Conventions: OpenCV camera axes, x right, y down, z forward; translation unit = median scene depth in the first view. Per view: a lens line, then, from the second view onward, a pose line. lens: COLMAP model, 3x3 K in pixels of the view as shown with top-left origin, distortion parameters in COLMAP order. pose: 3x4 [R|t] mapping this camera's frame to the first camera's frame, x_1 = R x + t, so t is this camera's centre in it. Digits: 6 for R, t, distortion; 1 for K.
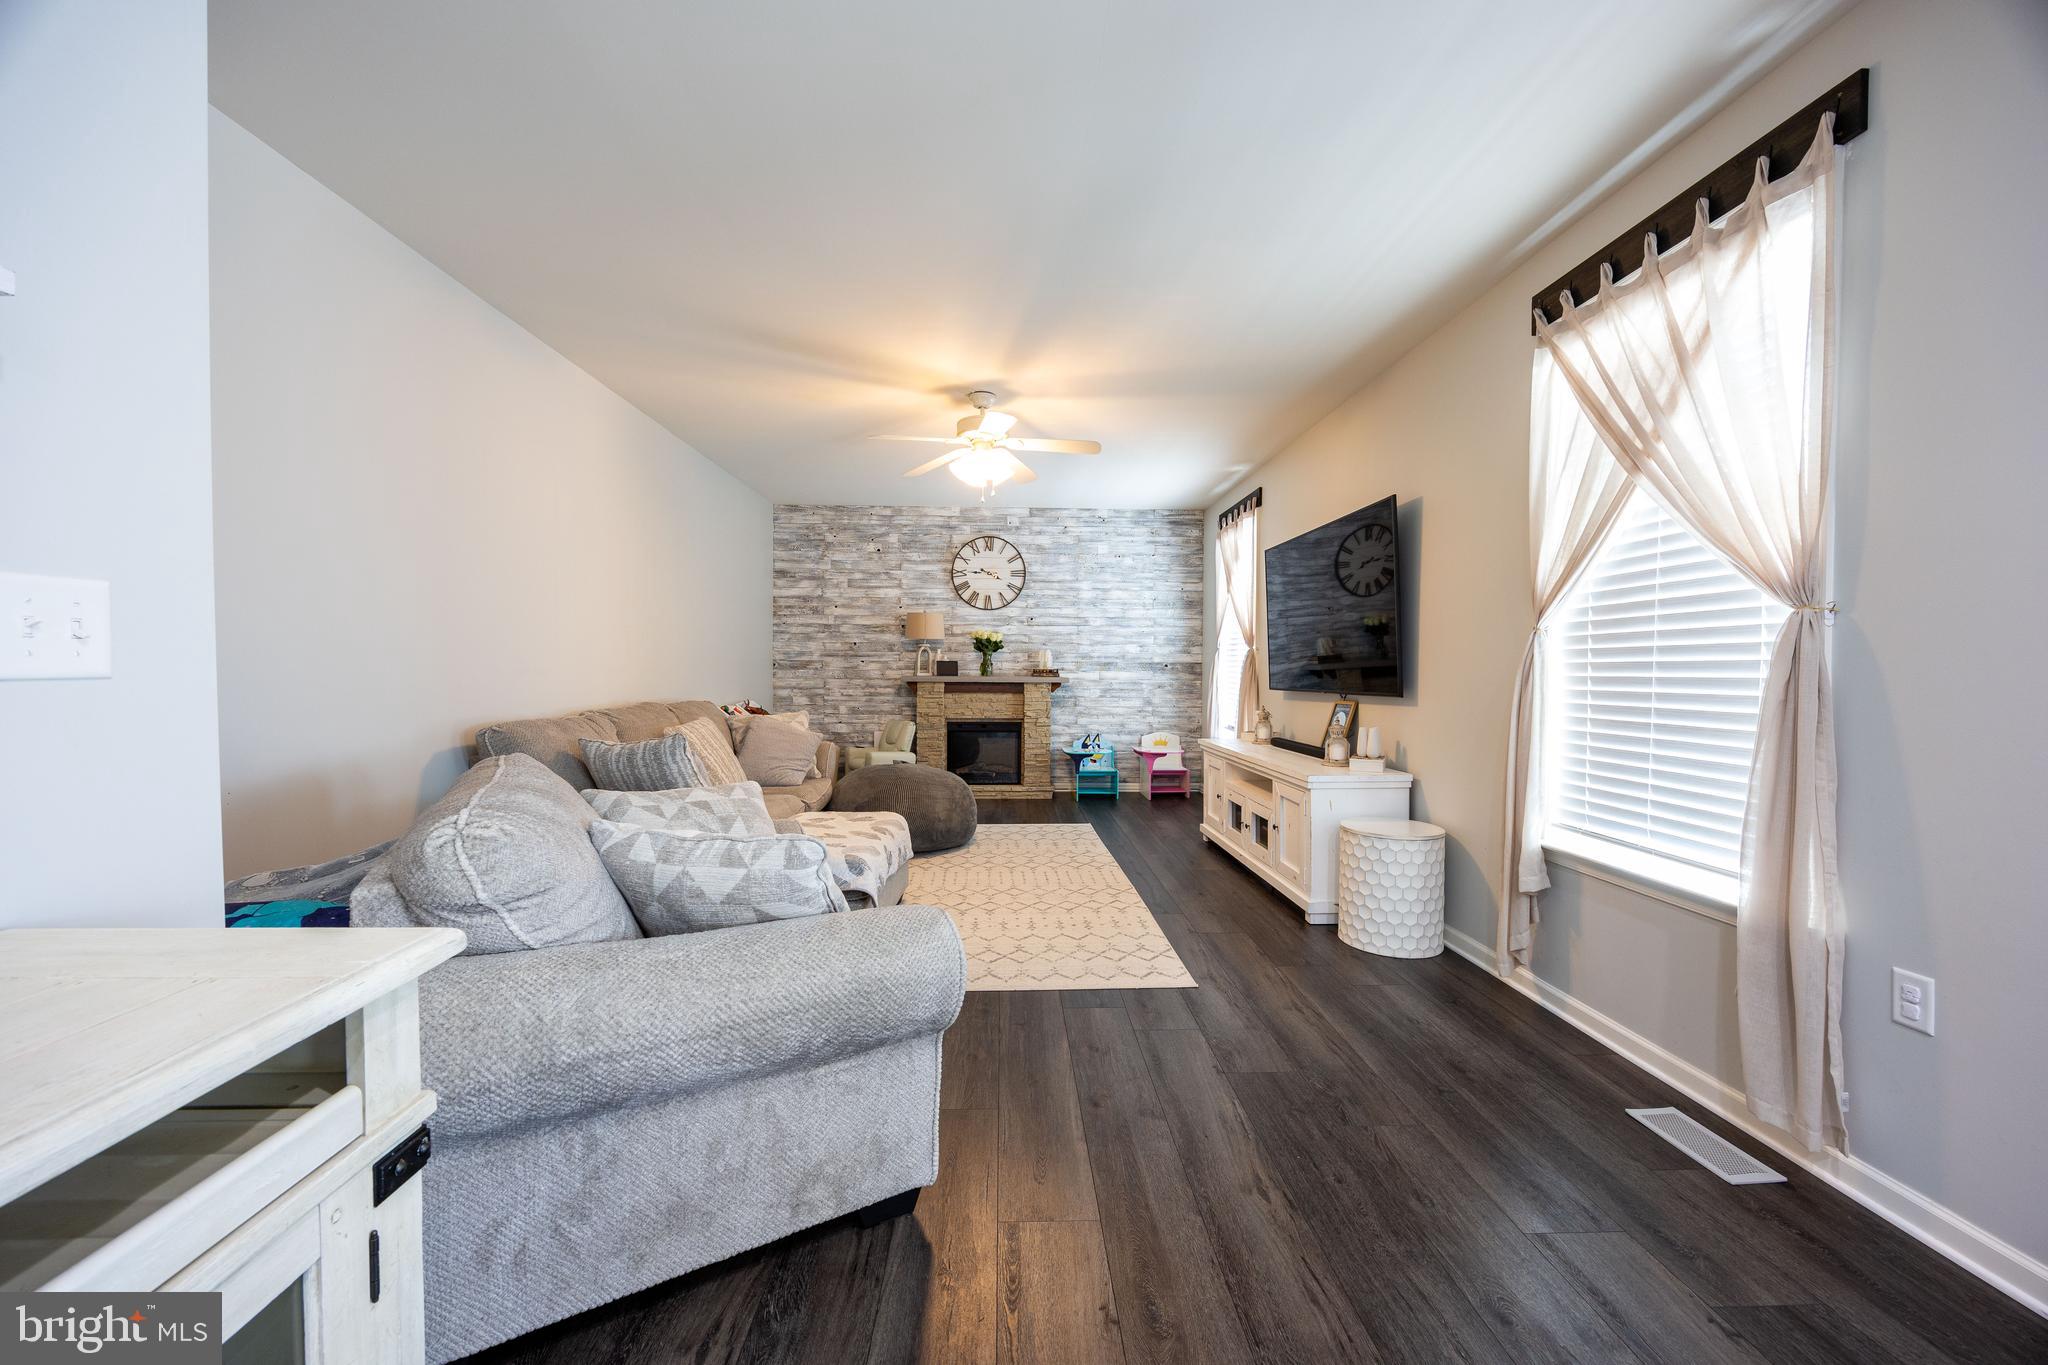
lens RADIAL K [[779.7, 0, 1028.6], [0, 779.7, 681.0], [0, 0, 1]] dist [-0.001142, -0.000060]
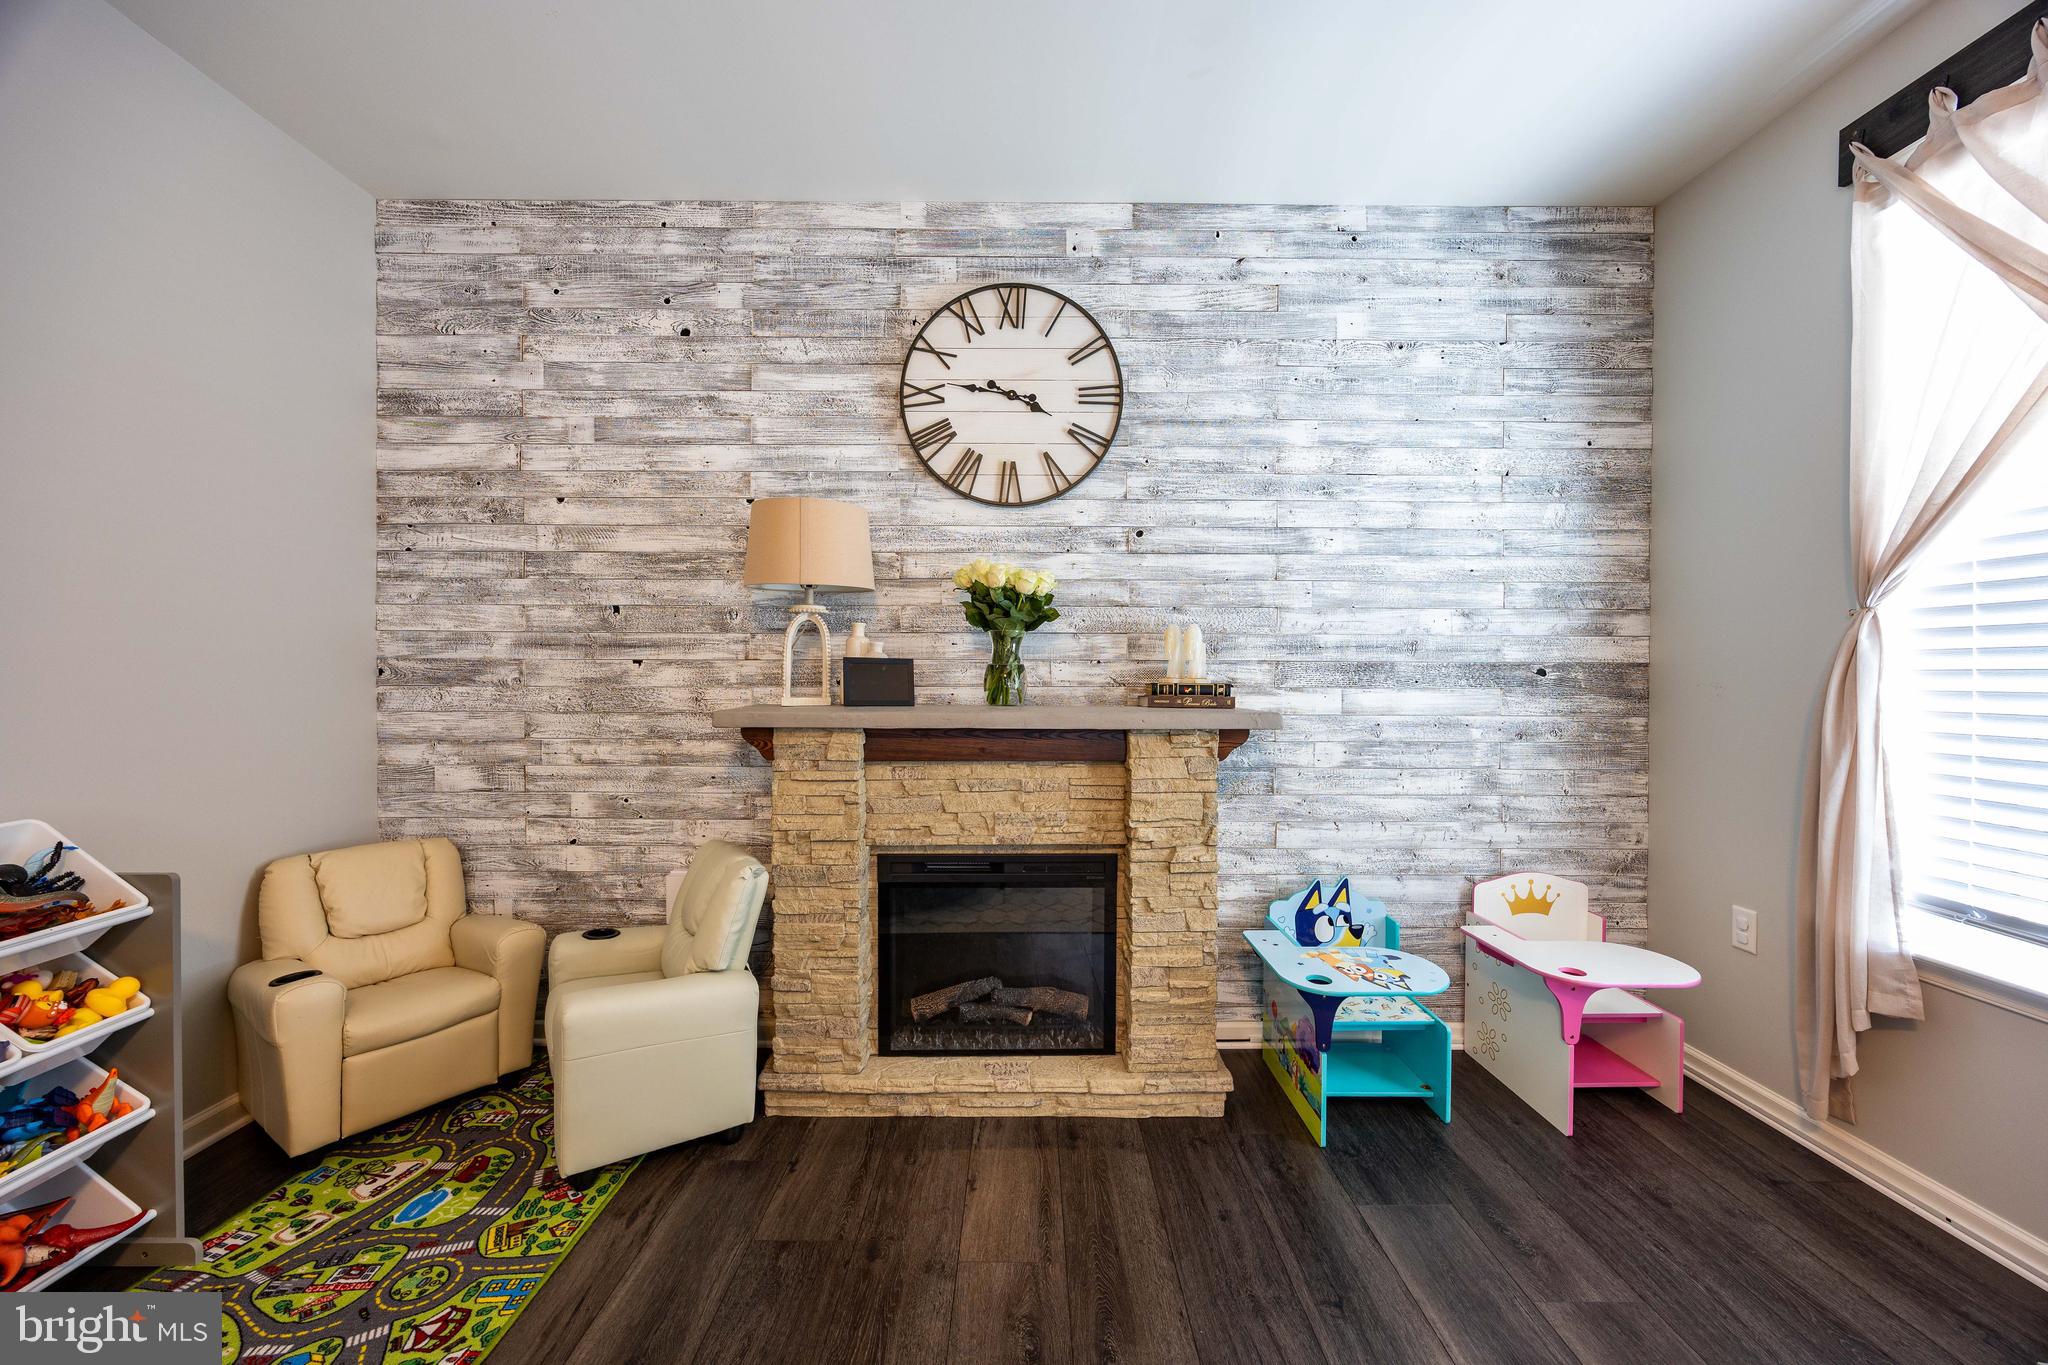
lens RADIAL K [[785.3, 0, 1024.0], [0, 785.3, 682.5], [0, 0, 1]] dist [-0.003083, -0.000234]
pose [[0.999383, -0.001811, -0.035070, -0.034214], [0.001494, 0.999958, -0.009059, -0.012838], [0.035085, 0.009001, 0.999344, 0.667409]]
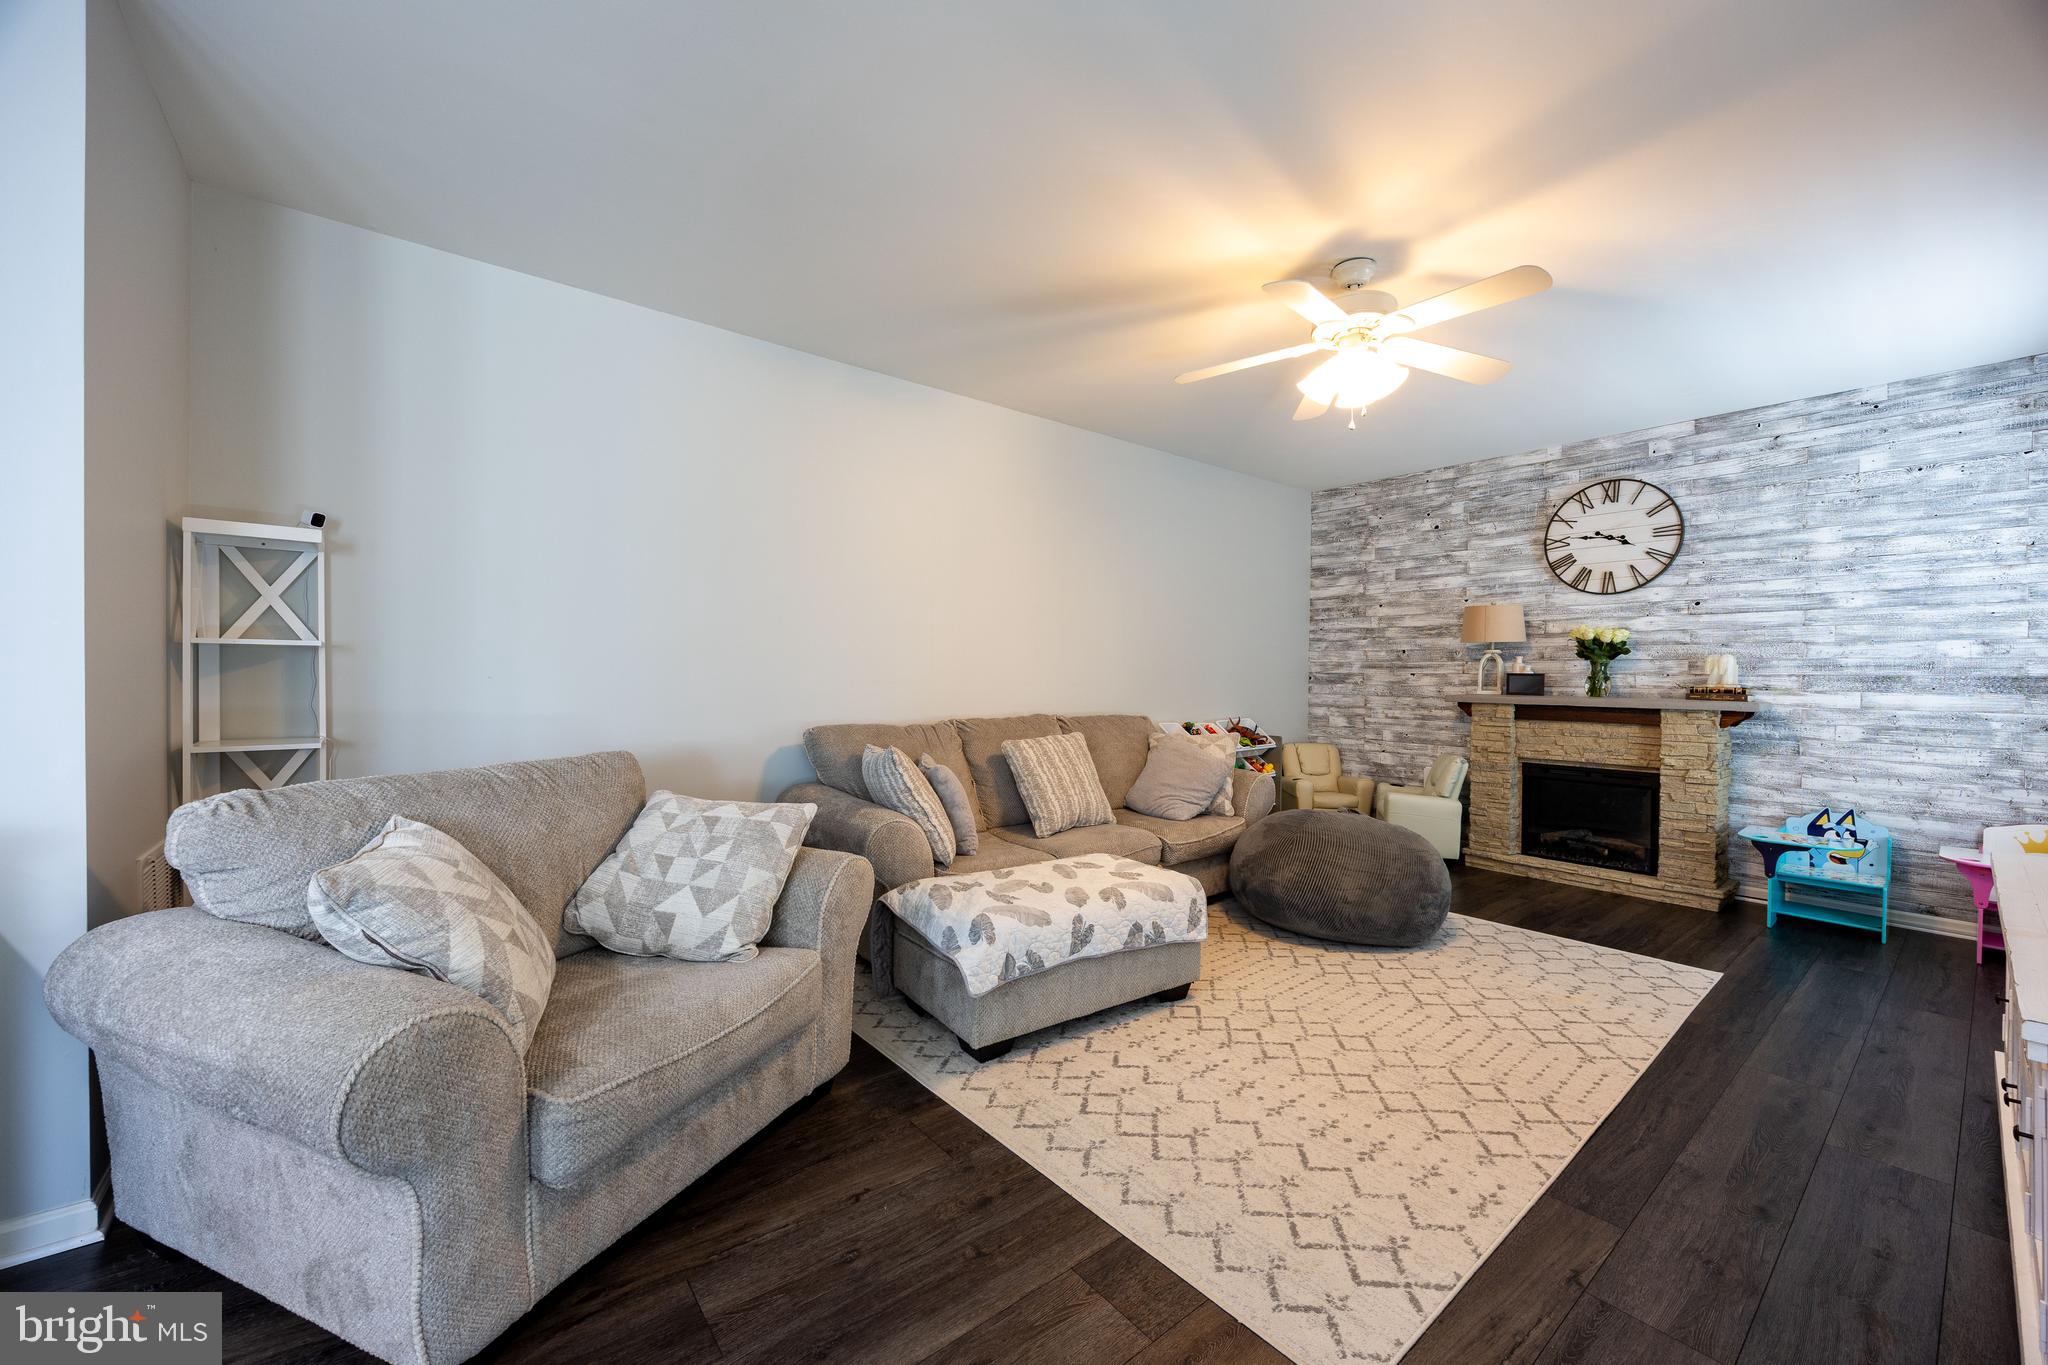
lens RADIAL K [[785.3, 0, 1024.0], [0, 785.3, 682.5], [0, 0, 1]] dist [-0.003083, -0.000234]
pose [[0.596478, 0.008283, -0.802587, 0.180508], [-0.021993, 0.999740, -0.006027, -0.003942], [0.802328, 0.021247, 0.596505, 0.229128]]
